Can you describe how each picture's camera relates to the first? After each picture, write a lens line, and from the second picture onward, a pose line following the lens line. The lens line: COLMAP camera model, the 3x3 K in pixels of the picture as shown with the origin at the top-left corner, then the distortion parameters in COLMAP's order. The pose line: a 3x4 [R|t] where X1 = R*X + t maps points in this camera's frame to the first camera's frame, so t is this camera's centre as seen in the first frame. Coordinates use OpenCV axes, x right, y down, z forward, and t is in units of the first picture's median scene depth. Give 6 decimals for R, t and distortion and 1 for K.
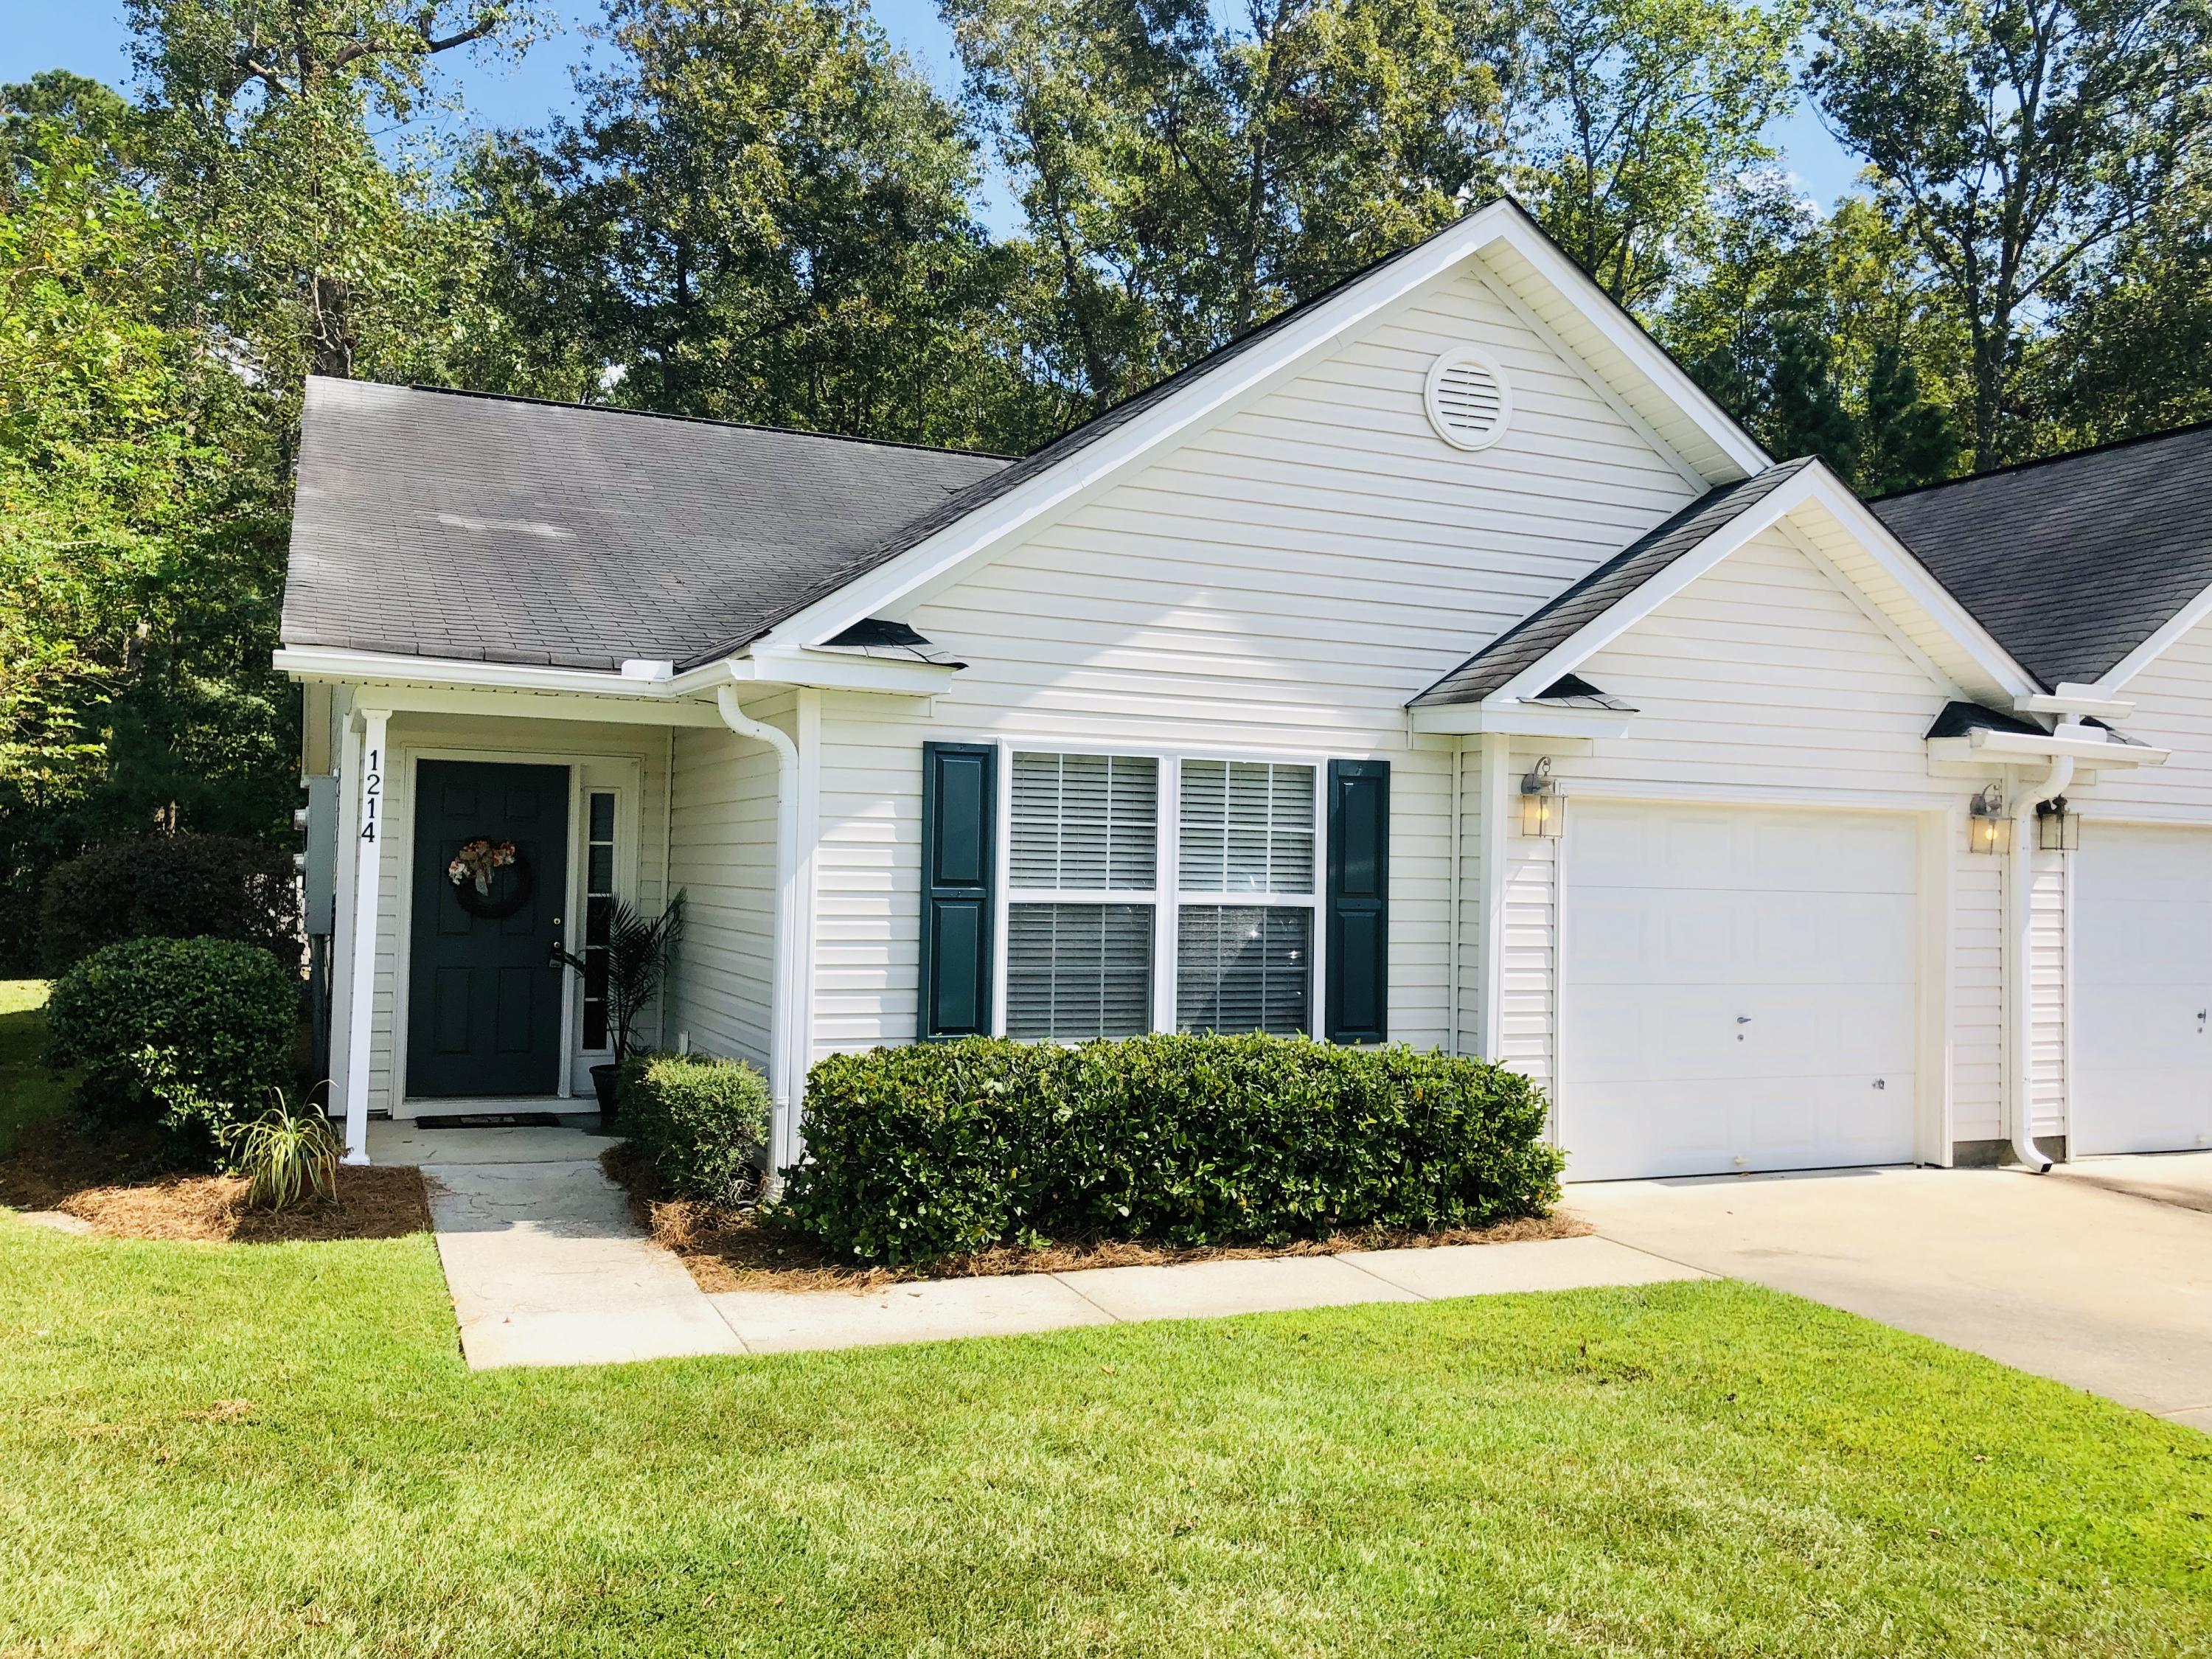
lens RADIAL K [[1809.9, 0, 1115.6], [0, 1809.9, 805.6], [0, 0, 1]] dist [0.029927, -0.015120]
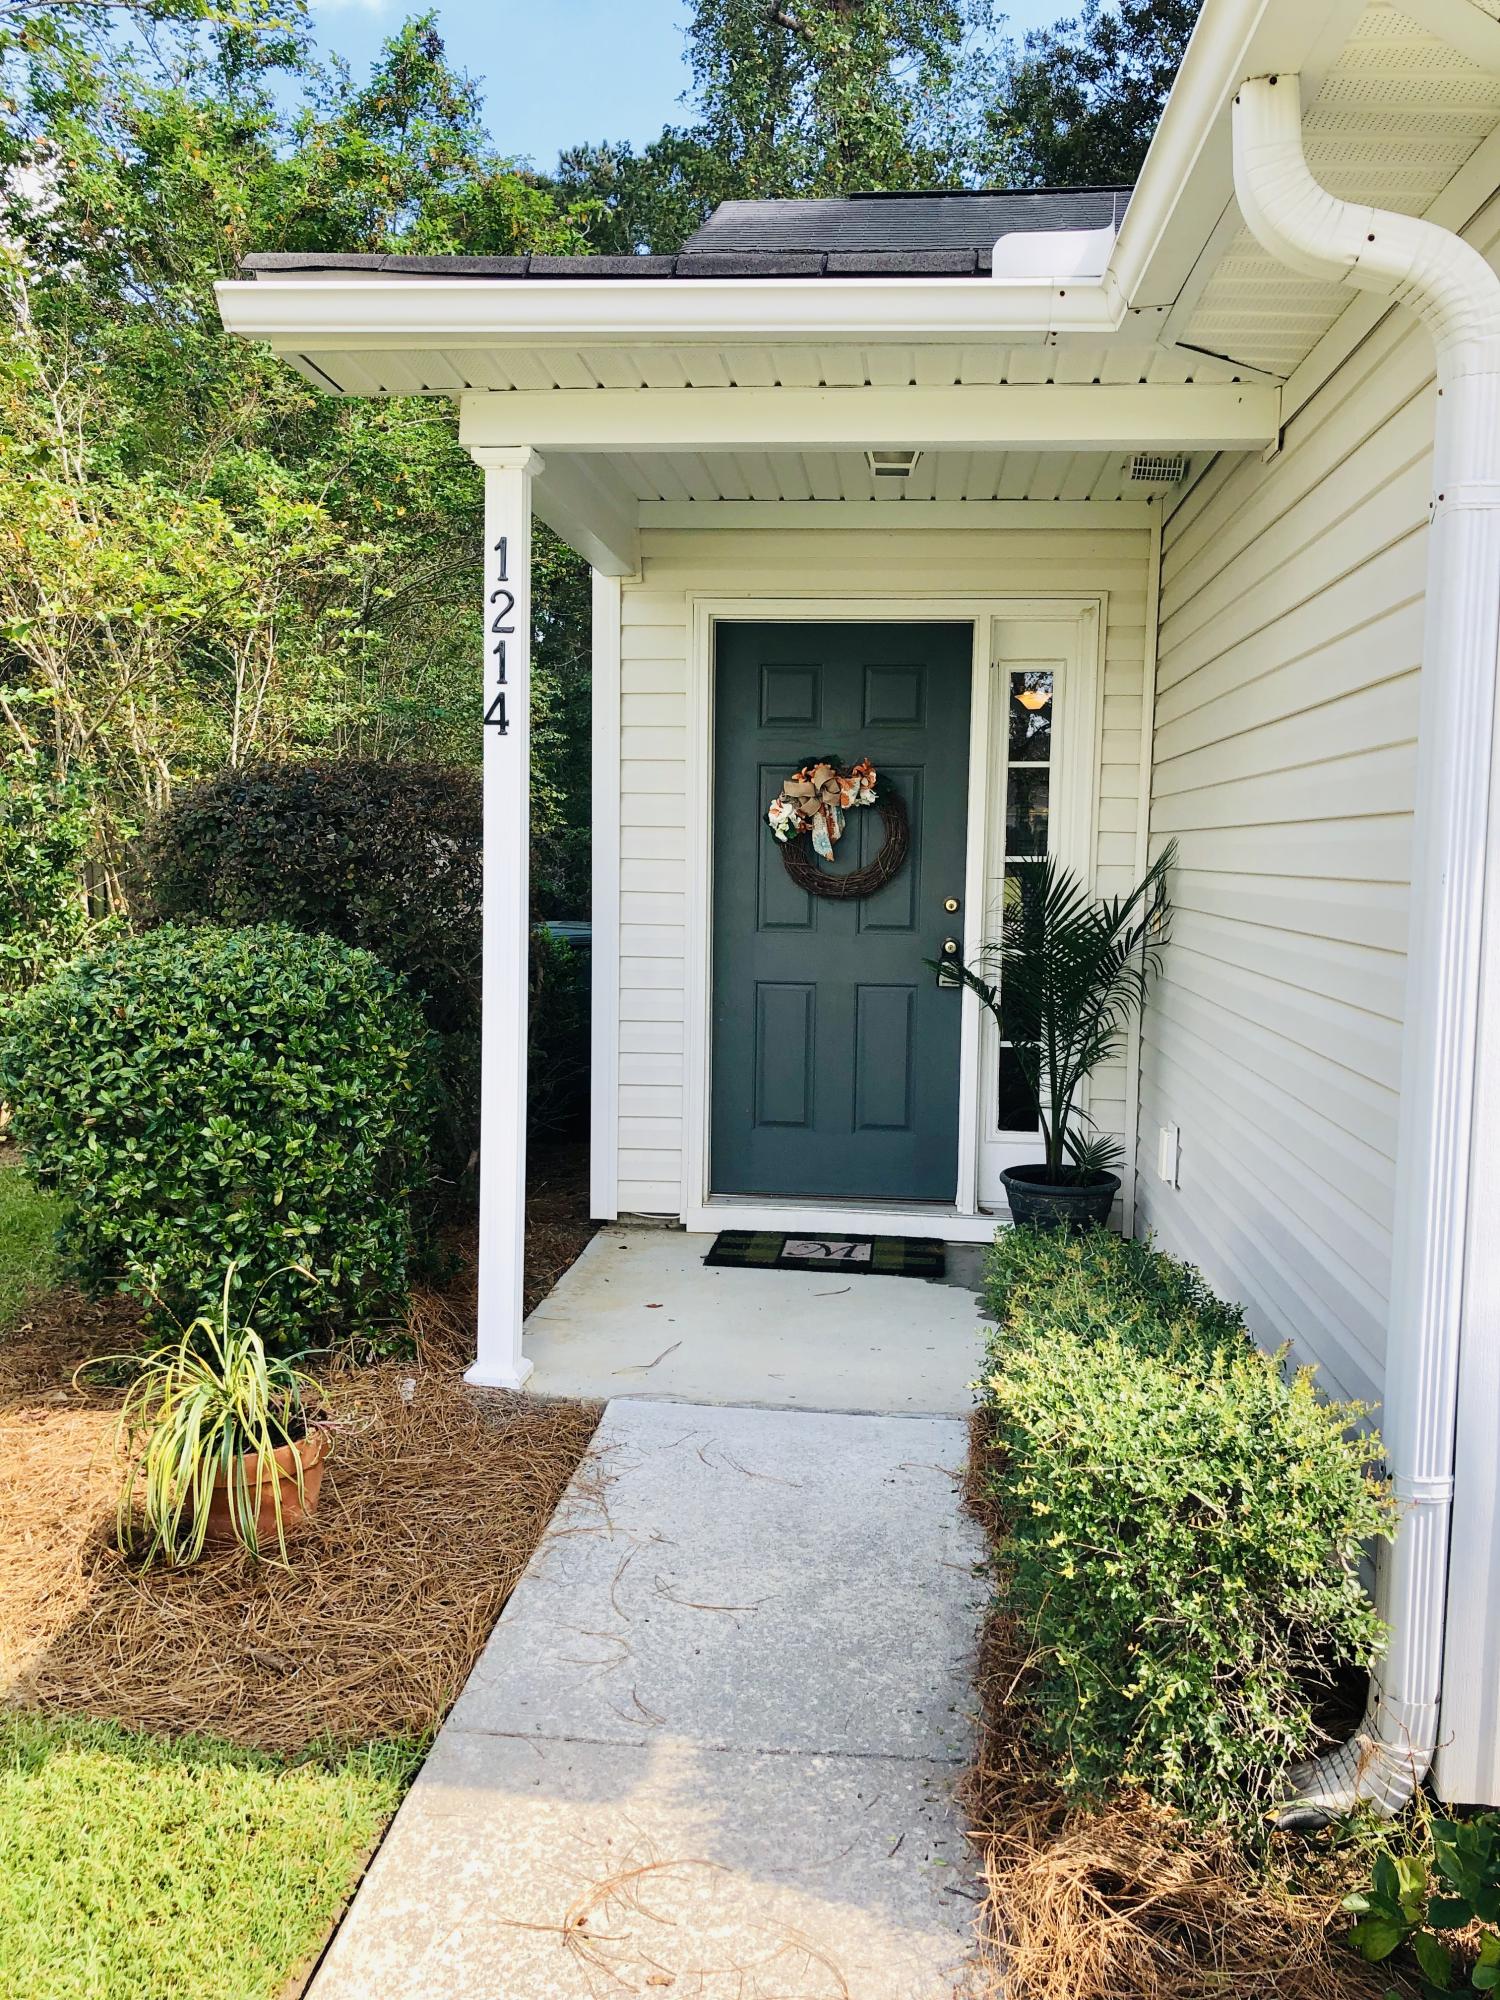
lens RADIAL K [[1611.3, 0, 750.0], [0, 1611.3, 1000.0], [0, 0, 1]] dist [0.063494, -0.000465]
pose [[0.867987, 0.033739, -0.495440, -0.113737], [0.024790, 0.993501, 0.111087, 0.036318], [0.495968, -0.108704, 0.861510, 0.541777]]
